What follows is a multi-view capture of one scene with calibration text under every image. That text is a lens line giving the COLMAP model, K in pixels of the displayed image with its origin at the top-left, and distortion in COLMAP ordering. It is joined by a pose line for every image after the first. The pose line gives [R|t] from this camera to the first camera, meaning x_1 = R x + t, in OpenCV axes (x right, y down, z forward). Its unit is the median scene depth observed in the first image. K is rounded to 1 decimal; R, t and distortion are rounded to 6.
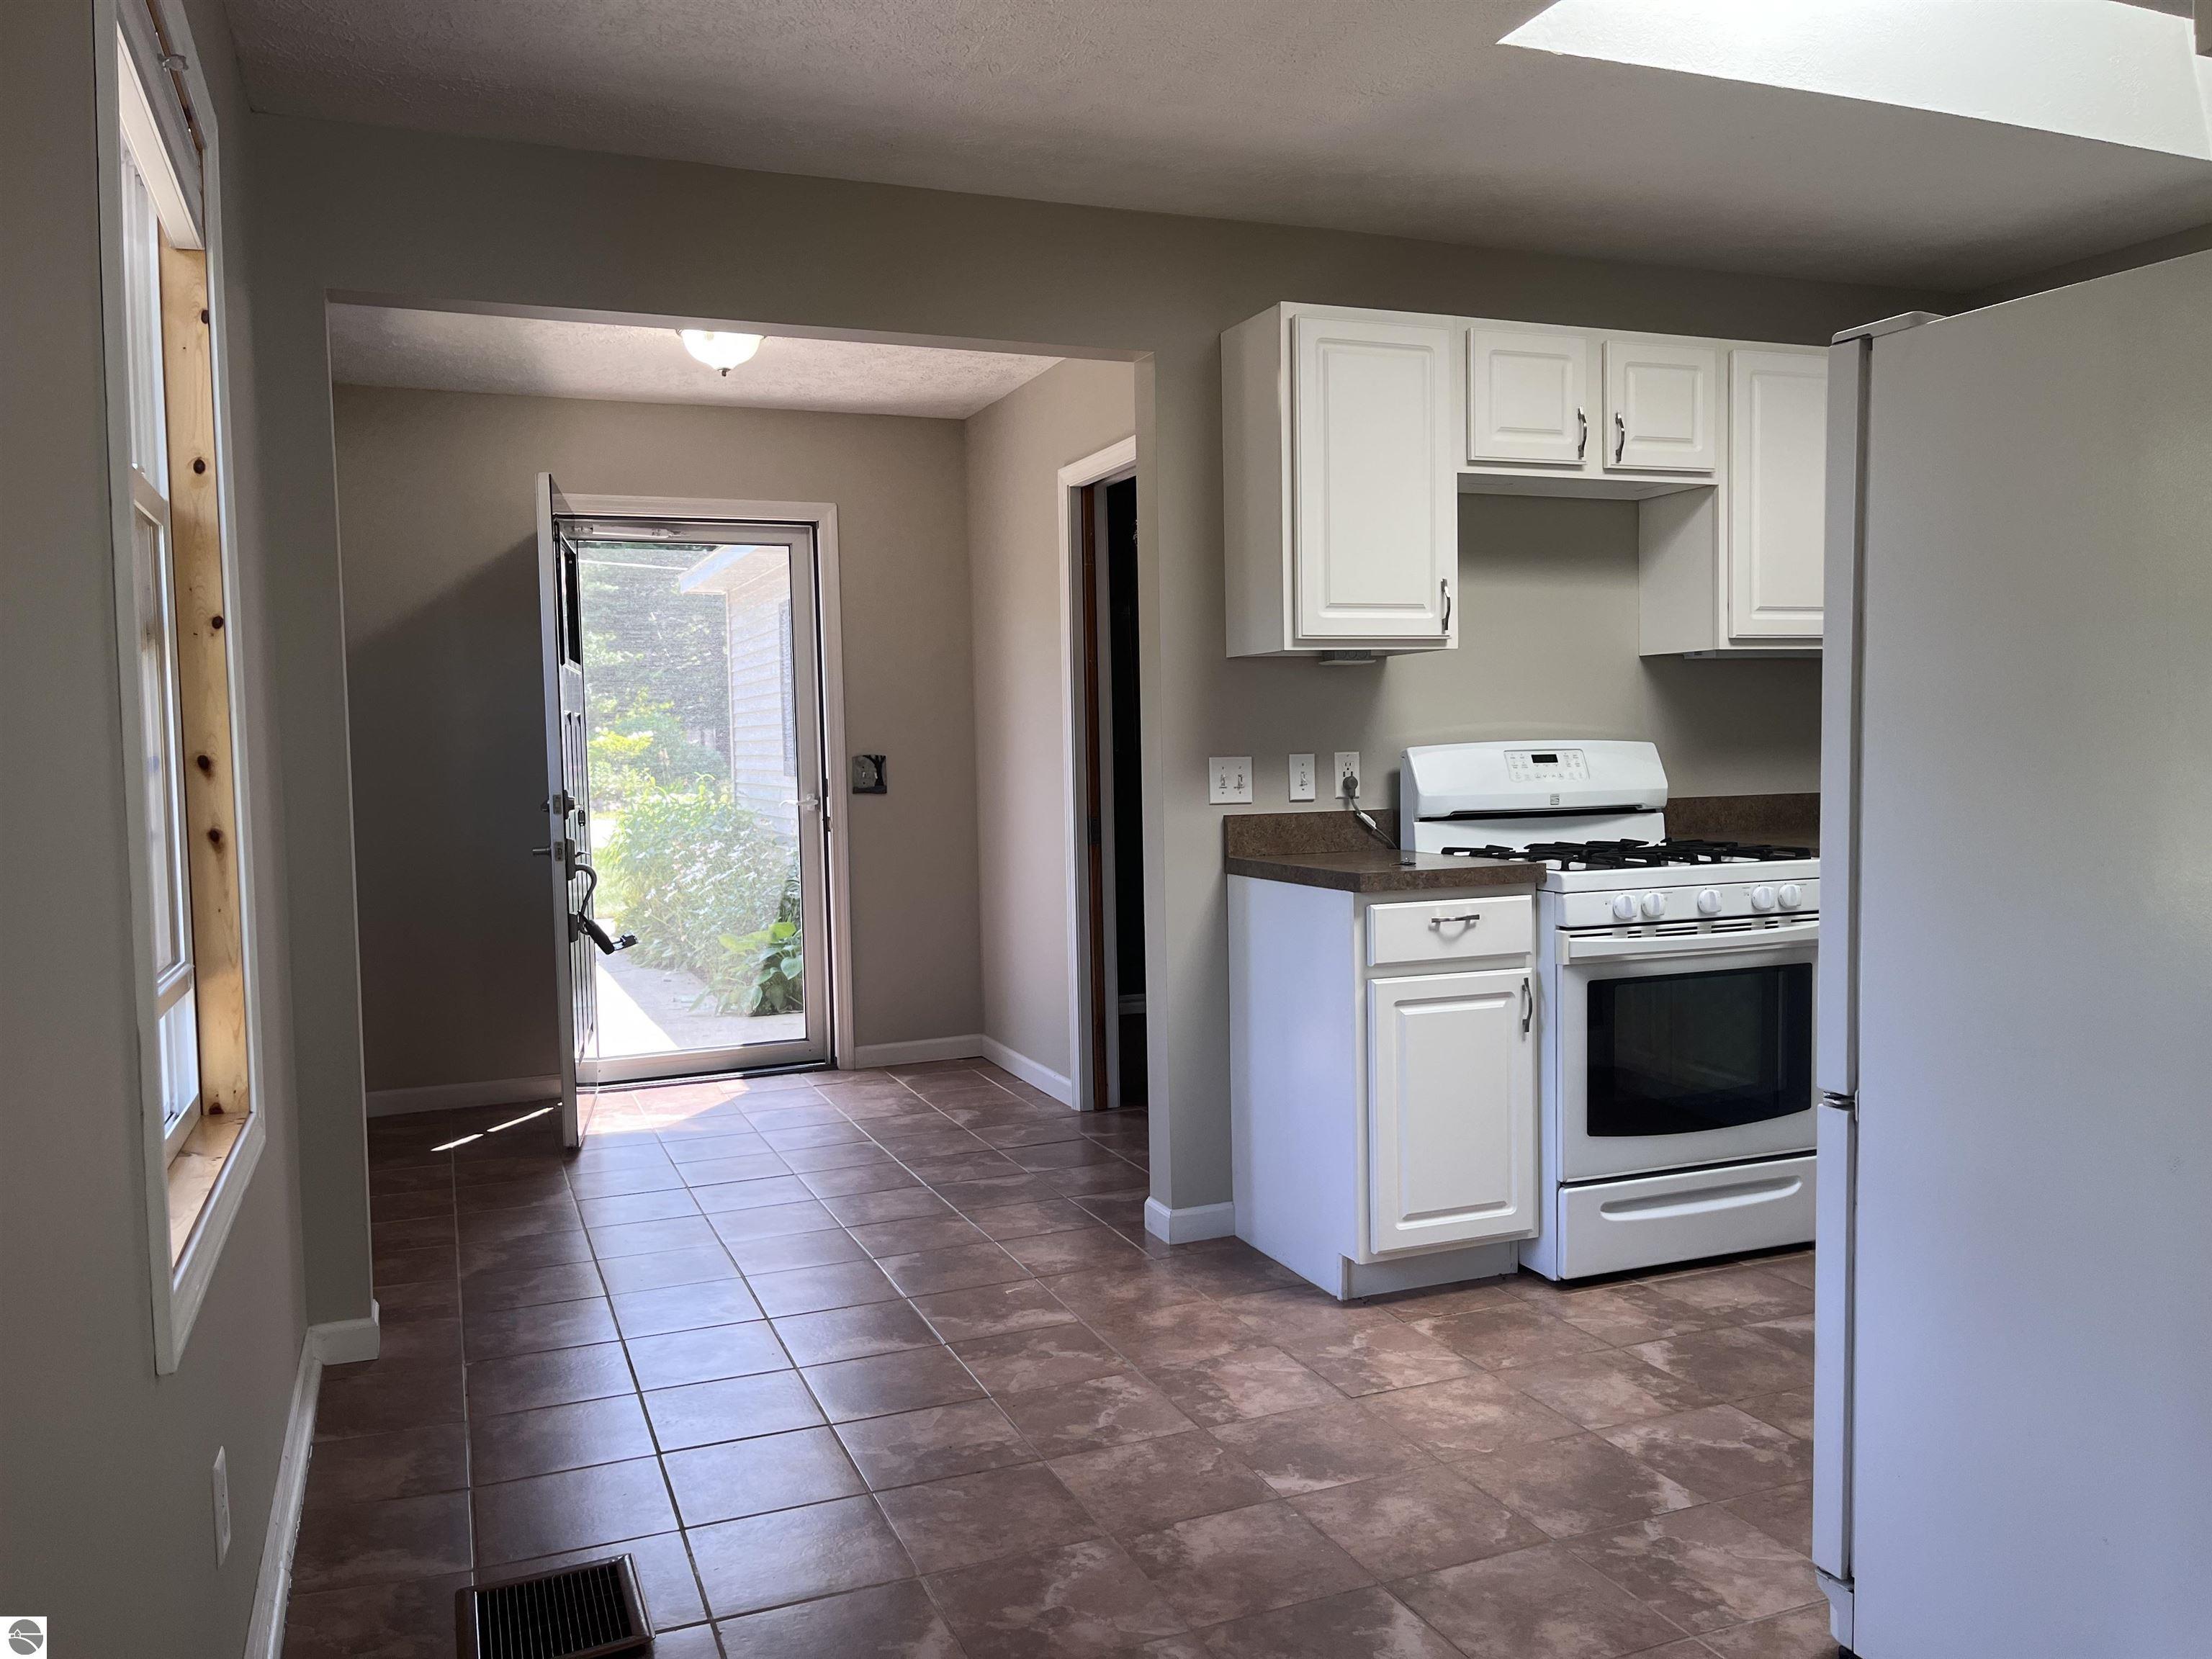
lens RADIAL K [[1684.1, 0, 1118.5], [0, 1684.1, 861.1], [0, 0, 1]] dist [0.090030, -0.120053]
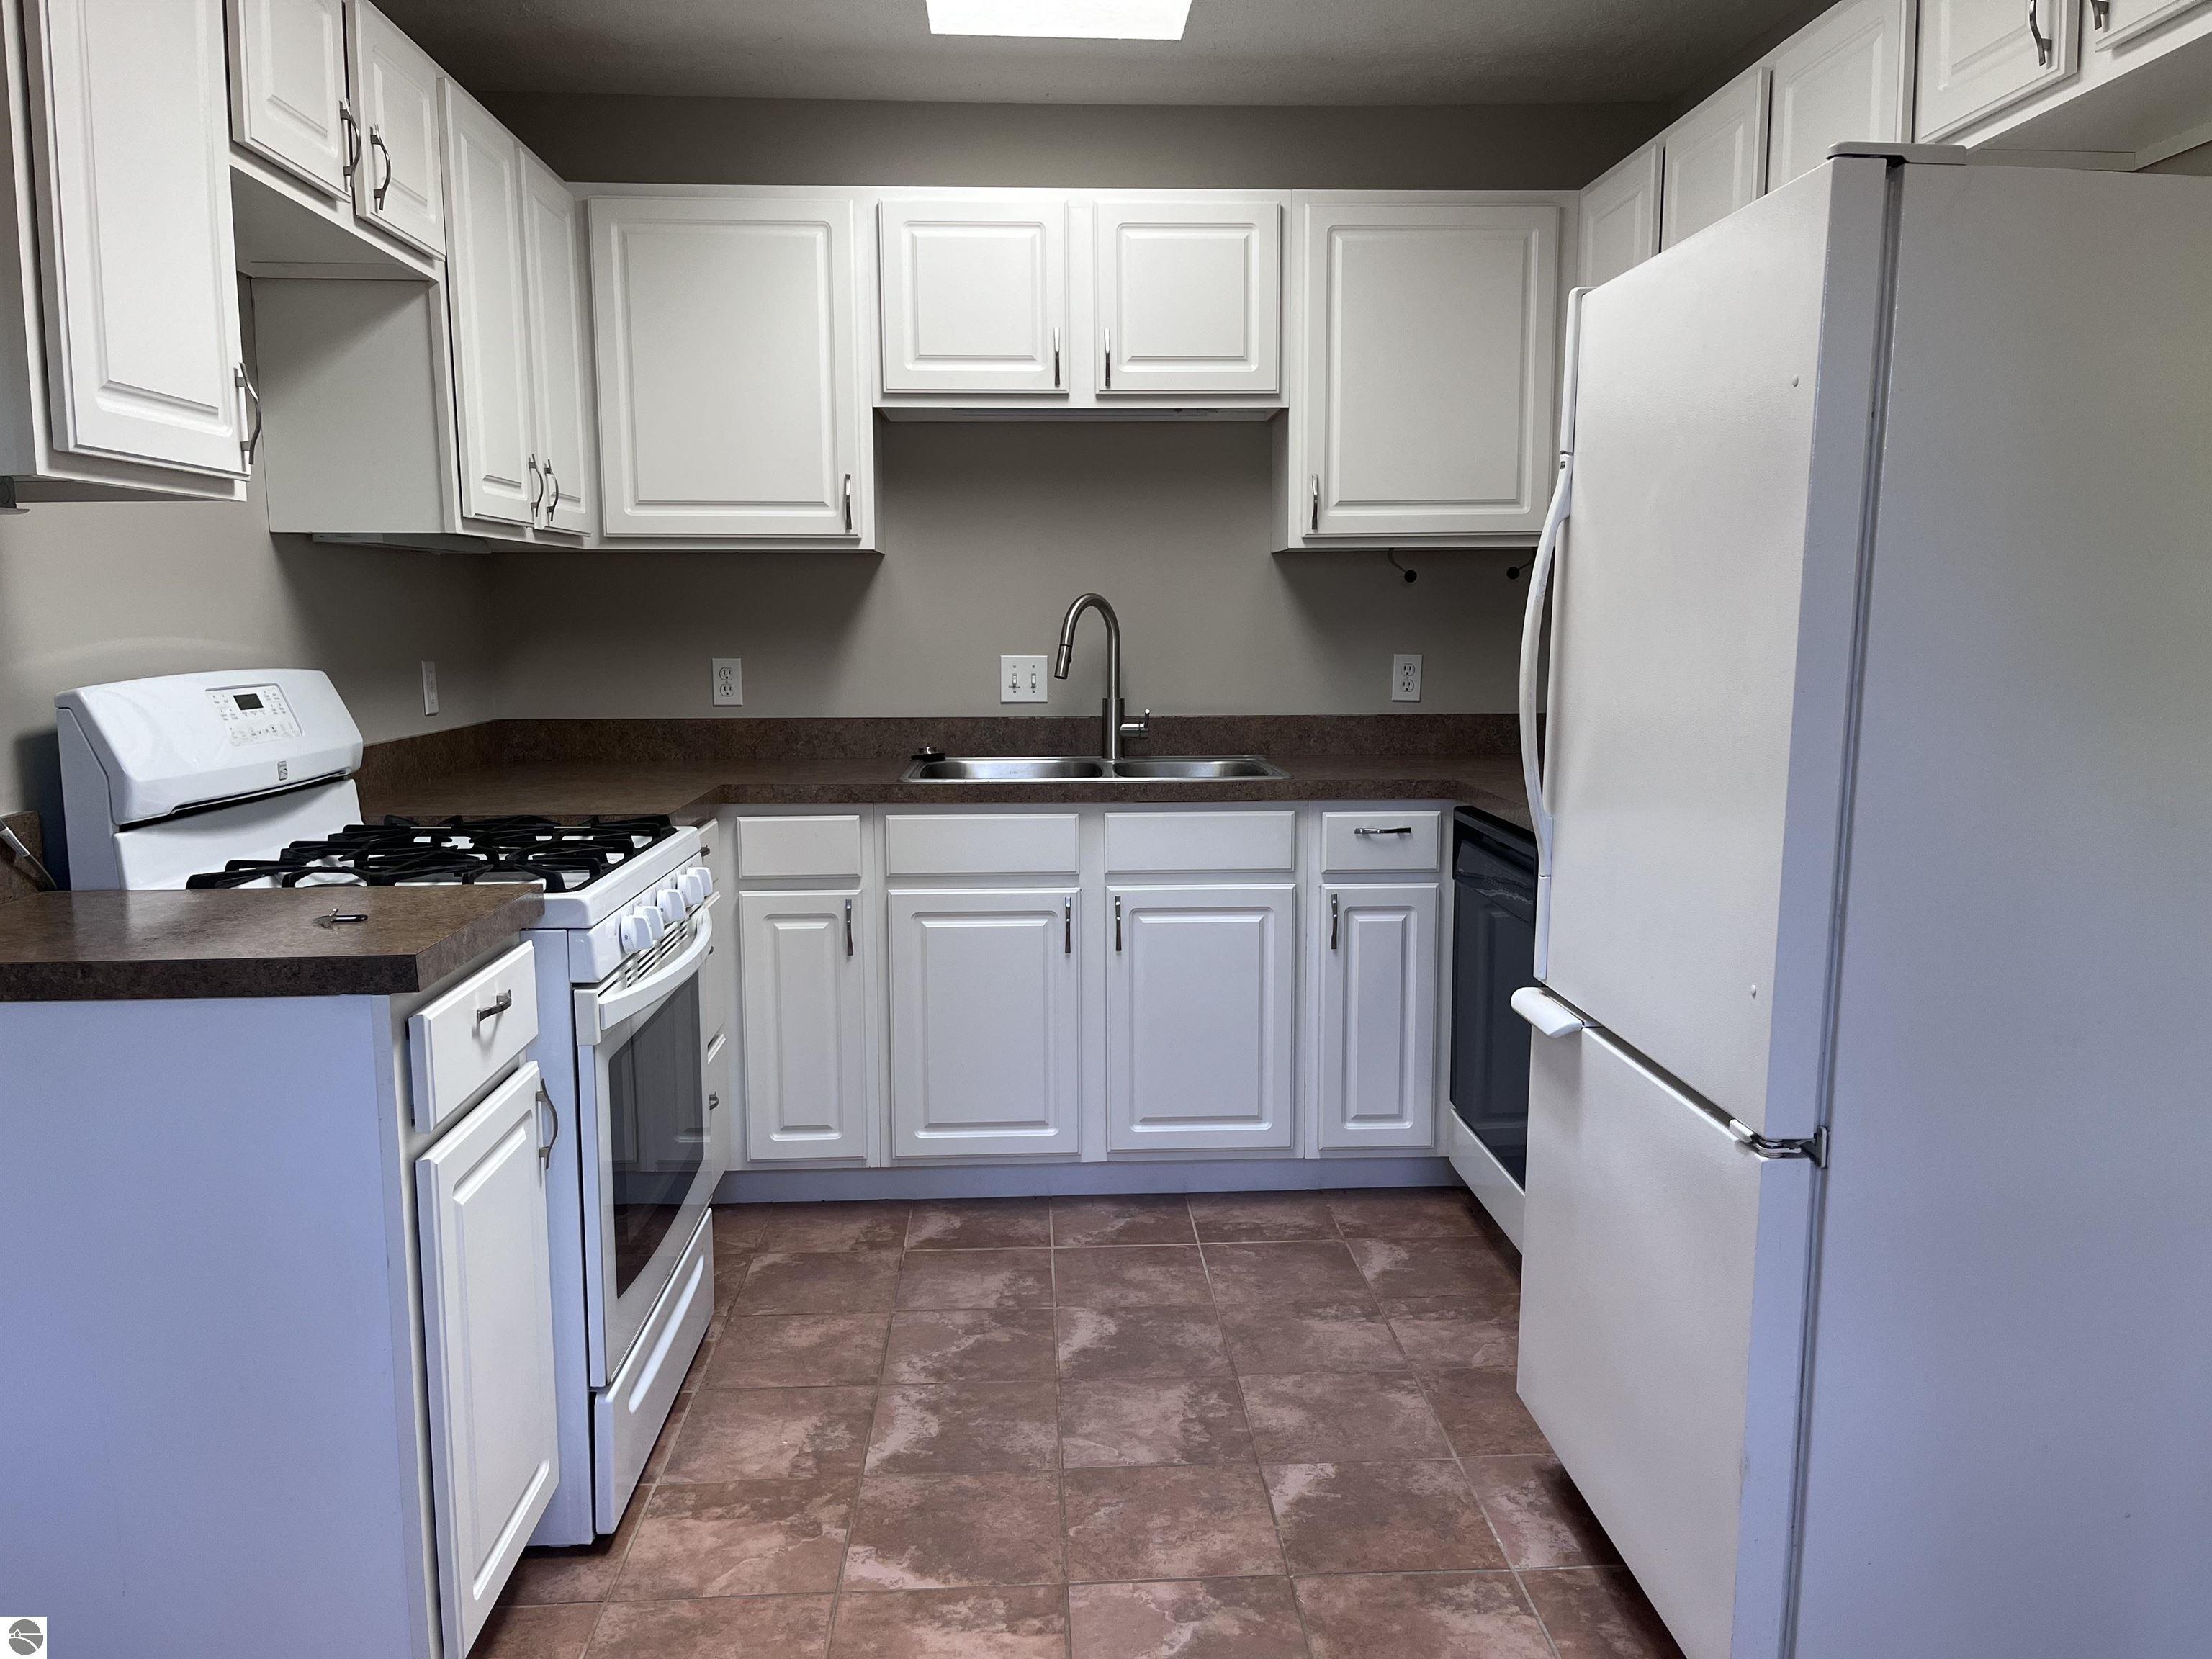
lens RADIAL K [[1684.1, 0, 1118.5], [0, 1684.1, 861.1], [0, 0, 1]] dist [0.090030, -0.120053]
pose [[0.331781, -0.119057, 0.935813, -0.226734], [0.065267, 0.992524, 0.103132, -0.052050], [-0.941096, 0.026861, 0.337071, 0.574737]]
